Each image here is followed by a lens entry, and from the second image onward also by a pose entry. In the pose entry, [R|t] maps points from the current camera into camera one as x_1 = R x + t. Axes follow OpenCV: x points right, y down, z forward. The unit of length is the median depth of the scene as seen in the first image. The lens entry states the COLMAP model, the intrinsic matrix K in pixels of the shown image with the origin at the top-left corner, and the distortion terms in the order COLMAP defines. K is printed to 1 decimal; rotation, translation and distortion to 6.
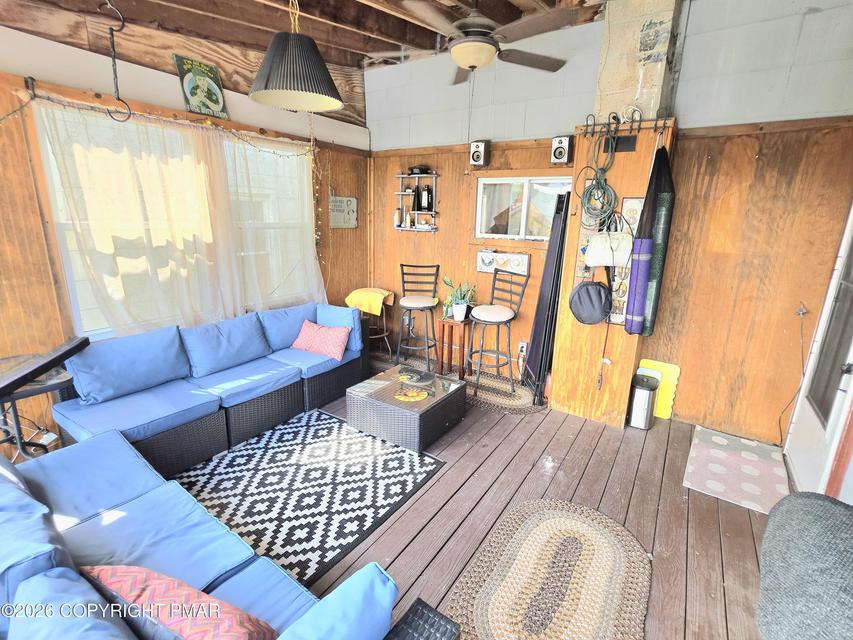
lens RADIAL K [[407.8, 0, 428.4], [0, 407.8, 315.7], [0, 0, 1]] dist [-0.001977, -0.000800]
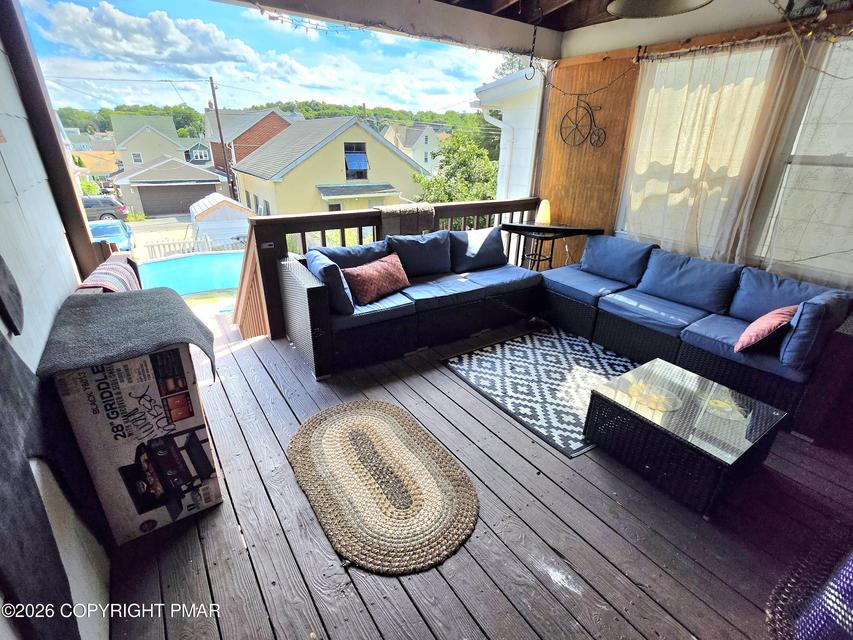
lens RADIAL K [[407.8, 0, 430.9], [0, 407.8, 319.5], [0, 0, 1]] dist [-0.001977, -0.000800]
pose [[-0.375752, 0.335784, -0.863748, 0.772278], [-0.256644, 0.857889, 0.445153, -0.161214], [0.890474, 0.388943, -0.236177, 0.881305]]
